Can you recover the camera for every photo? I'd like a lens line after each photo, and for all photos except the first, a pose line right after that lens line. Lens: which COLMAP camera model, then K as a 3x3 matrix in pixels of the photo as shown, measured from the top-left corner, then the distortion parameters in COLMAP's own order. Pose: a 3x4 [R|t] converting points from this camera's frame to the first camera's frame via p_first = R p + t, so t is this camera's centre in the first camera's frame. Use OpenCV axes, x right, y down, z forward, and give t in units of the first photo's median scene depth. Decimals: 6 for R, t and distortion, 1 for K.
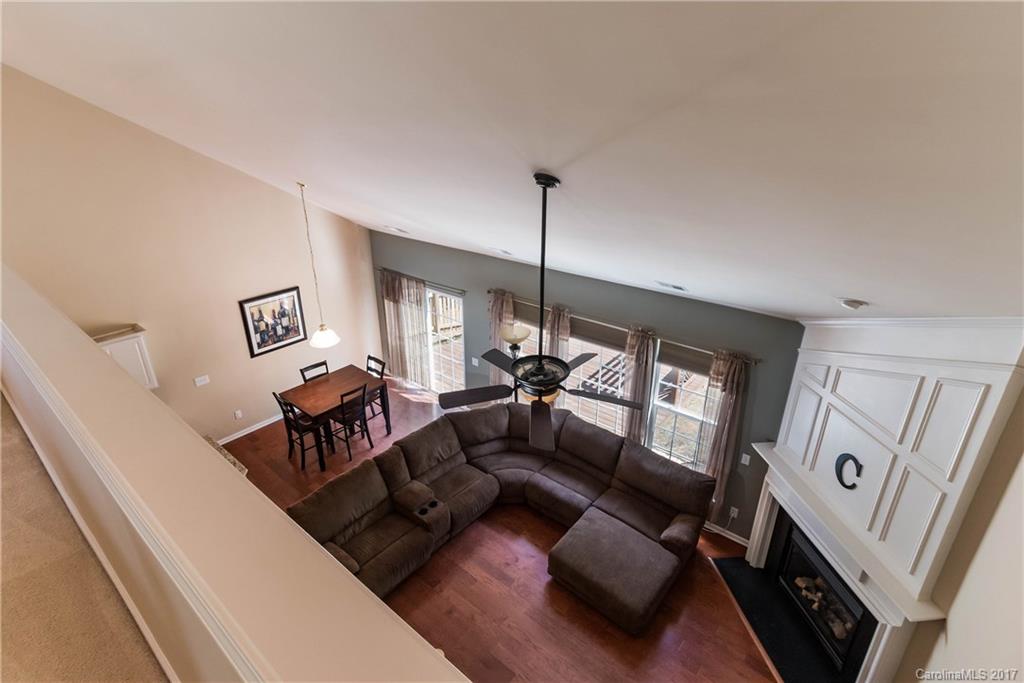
lens RADIAL K [[489.3, 0, 506.6], [0, 489.3, 336.5], [0, 0, 1]] dist [0.004844, -0.001543]
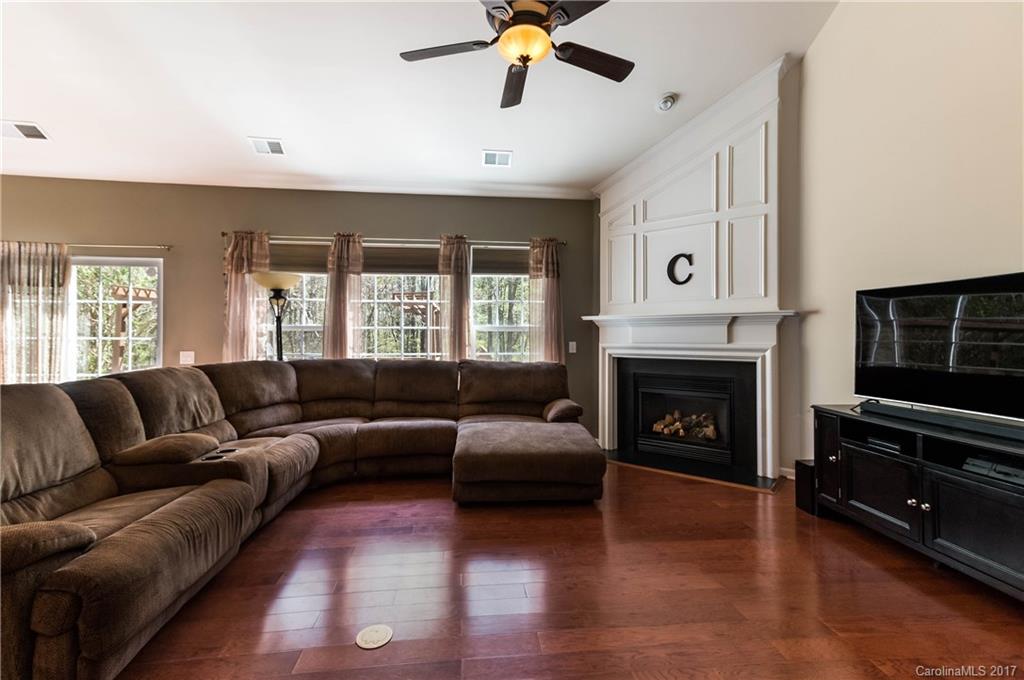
lens RADIAL K [[457.8, 0, 513.7], [0, 457.8, 339.1], [0, 0, 1]] dist [0.027873, 0.000474]
pose [[0.700161, -0.007833, 0.713942, -0.245458], [0.278103, 0.923960, -0.262598, 0.382068], [-0.657597, 0.382410, 0.649099, 0.375362]]
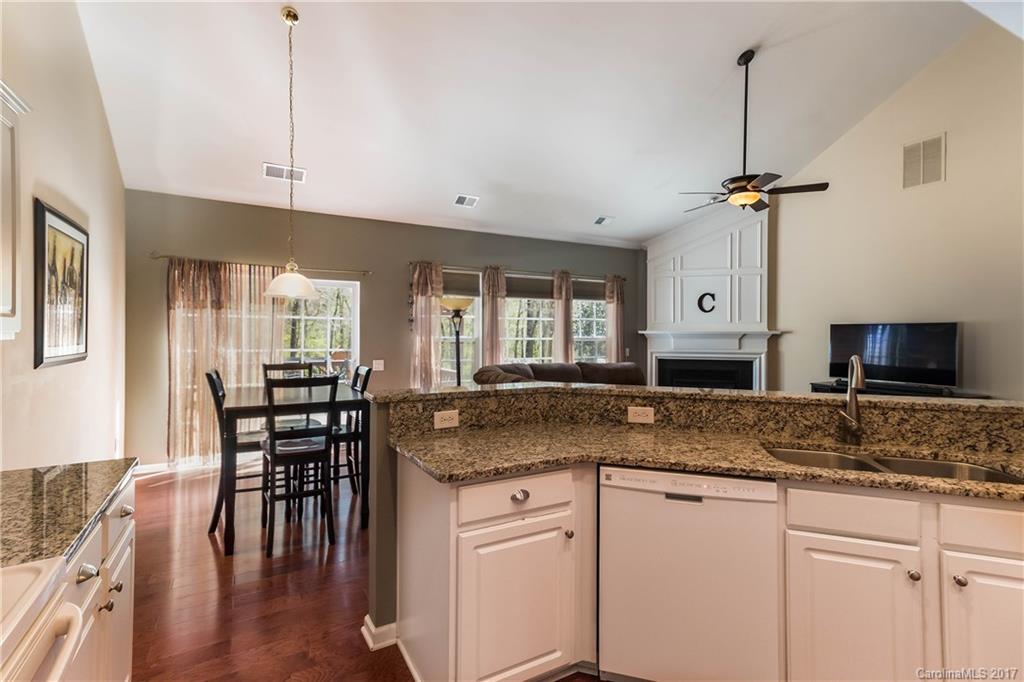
lens RADIAL K [[489.3, 0, 494.1], [0, 489.3, 335.4], [0, 0, 1]] dist [0.004844, -0.001543]
pose [[0.381774, -0.006970, 0.924230, -0.850275], [0.355407, 0.924192, -0.139839, 0.226258], [-0.853191, 0.381865, 0.355309, 0.670083]]
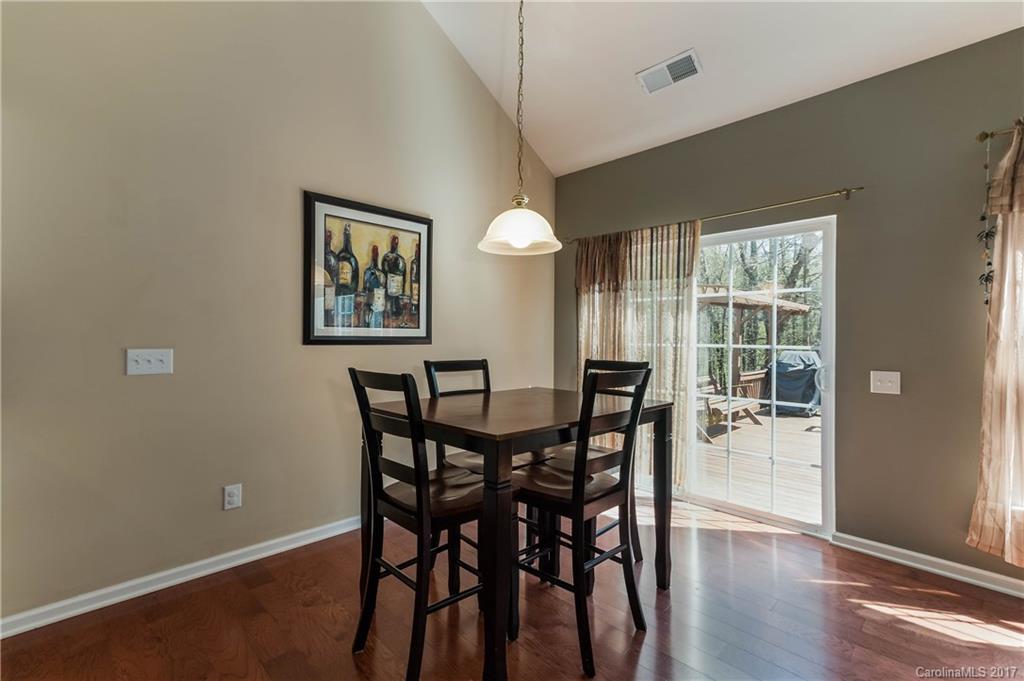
lens RADIAL K [[457.8, 0, 514.8], [0, 457.8, 337.8], [0, 0, 1]] dist [0.027873, 0.000474]
pose [[0.995809, 0.000866, -0.091458, -0.370330], [-0.036688, 0.919765, -0.390751, 0.208675], [0.083781, 0.392468, 0.915942, 0.784407]]
